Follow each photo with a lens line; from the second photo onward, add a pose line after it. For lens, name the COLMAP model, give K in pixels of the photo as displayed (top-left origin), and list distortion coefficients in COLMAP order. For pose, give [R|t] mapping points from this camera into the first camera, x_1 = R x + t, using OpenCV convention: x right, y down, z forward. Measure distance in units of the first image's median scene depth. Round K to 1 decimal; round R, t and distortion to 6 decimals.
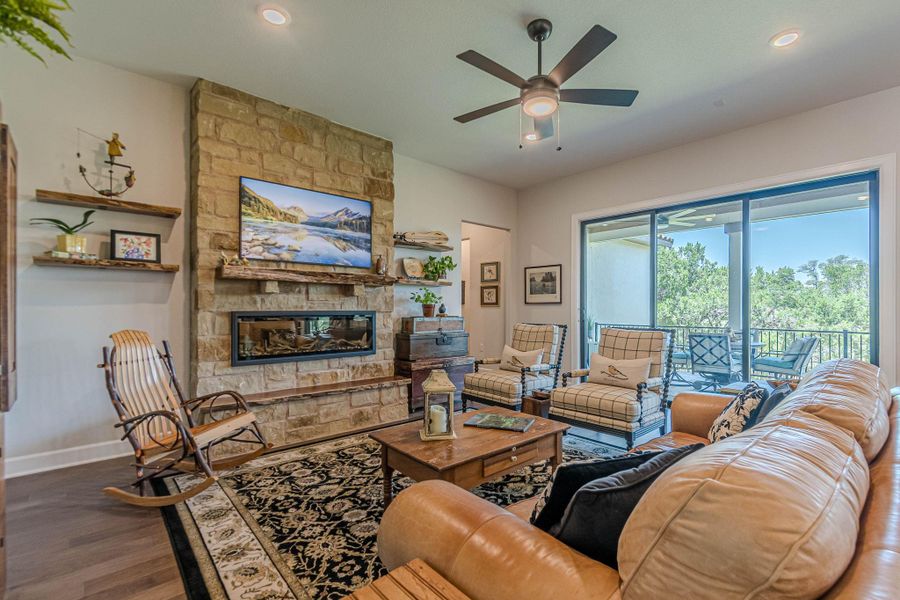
lens RADIAL K [[407.7, 0, 480.9], [0, 407.7, 307.7], [0, 0, 1]] dist [0.001700, -0.000461]
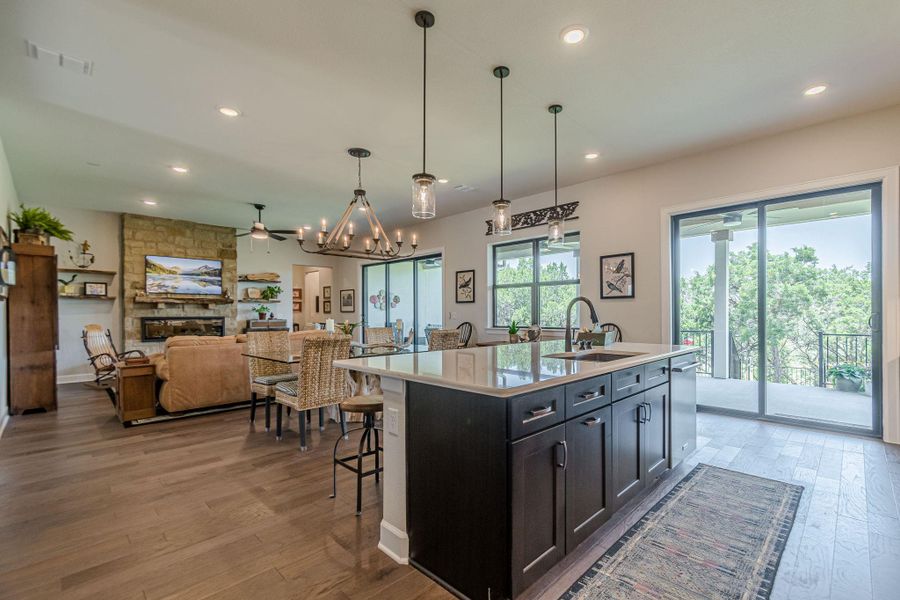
lens RADIAL K [[397.8, 0, 475.2], [0, 397.8, 316.9], [0, 0, 1]] dist [0.000984, 0.000402]
pose [[0.998676, -0.006617, 0.051022, 1.070052], [0.006297, 0.999960, 0.006428, 0.006077], [-0.051062, -0.006098, 0.998677, -1.230037]]
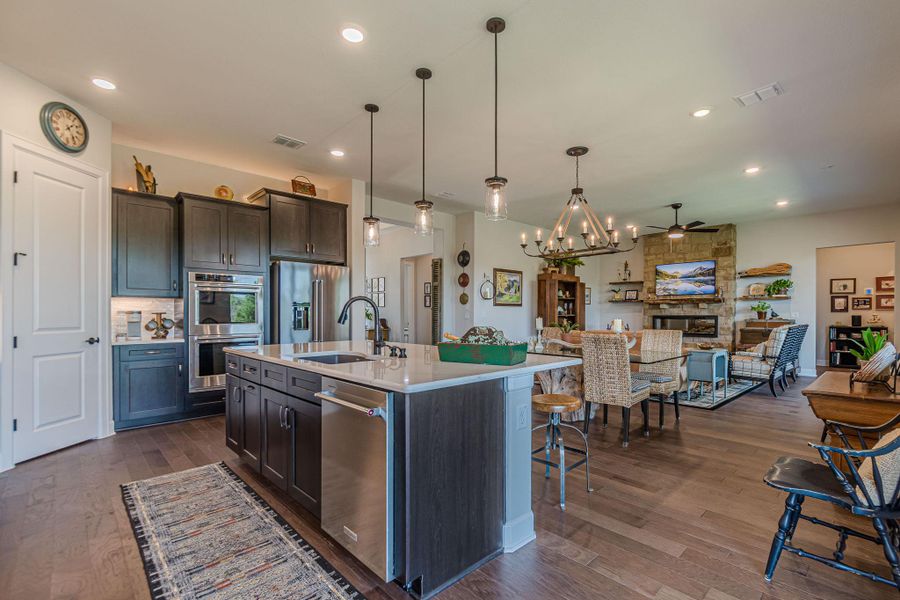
lens RADIAL K [[412.1, 0, 481.4], [0, 412.1, 314.7], [0, 0, 1]] dist [-0.001764, -0.000568]
pose [[0.032288, -0.001130, -0.999478, 2.111804], [0.001026, 0.999999, -0.001098, 0.006521], [0.999478, -0.000990, 0.032289, -0.243871]]
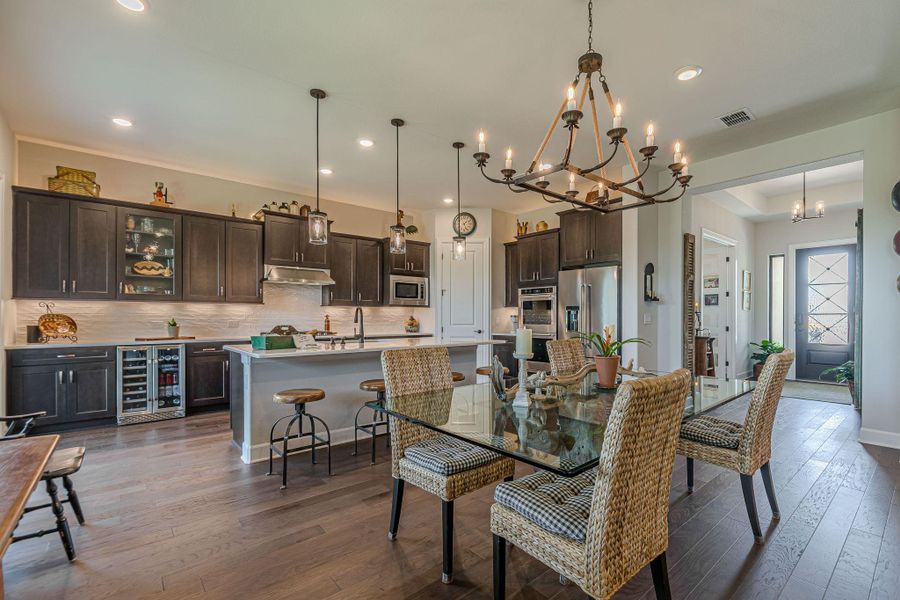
lens RADIAL K [[403.7, 0, 469.0], [0, 403.7, 318.1], [0, 0, 1]] dist [-0.002797, -0.001166]
pose [[-0.998750, -0.006606, 0.049550, 0.928391], [-0.006536, 0.999977, 0.001589, 0.003688], [-0.049560, 0.001263, -0.998770, 0.762864]]
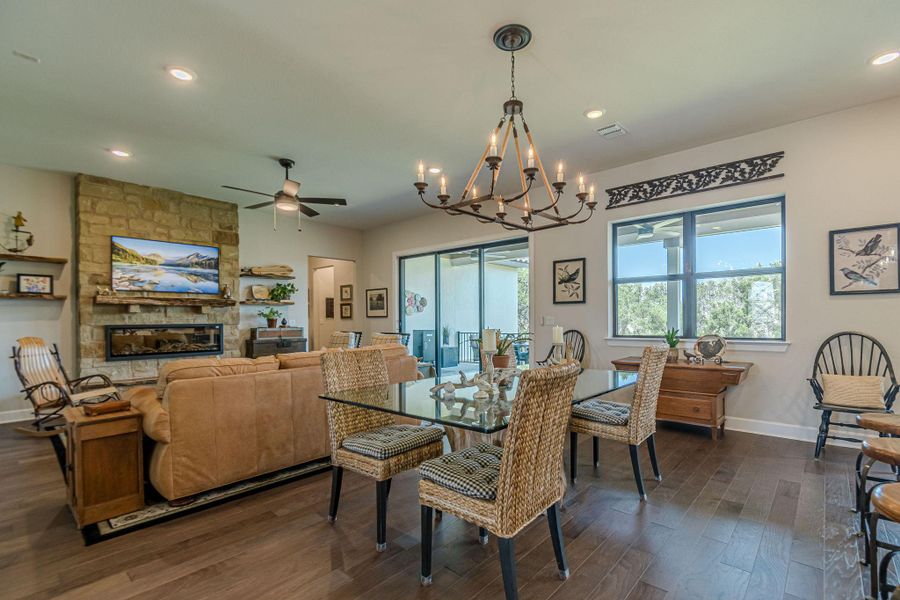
lens RADIAL K [[411.5, 0, 477.8], [0, 411.5, 320.8], [0, 0, 1]] dist [-0.000883, 0.000132]
pose [[0.994609, -0.010707, 0.103140, 0.607273], [0.010495, 0.999942, 0.002603, 0.003900], [-0.103162, -0.001507, 0.994663, -0.663829]]
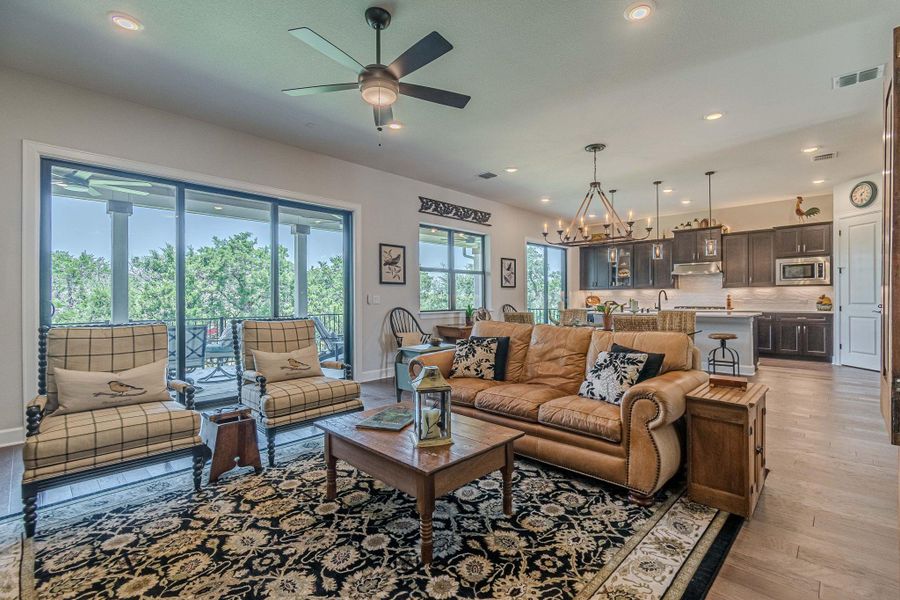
lens RADIAL K [[408.0, 0, 464.7], [0, 408.0, 295.7], [0, 0, 1]] dist [0.002973, 0.001120]
pose [[-0.047148, 0.001481, 0.998887, -0.671315], [0.003372, 0.999993, -0.001323, -0.001137], [-0.998882, 0.003305, -0.047152, 0.658038]]
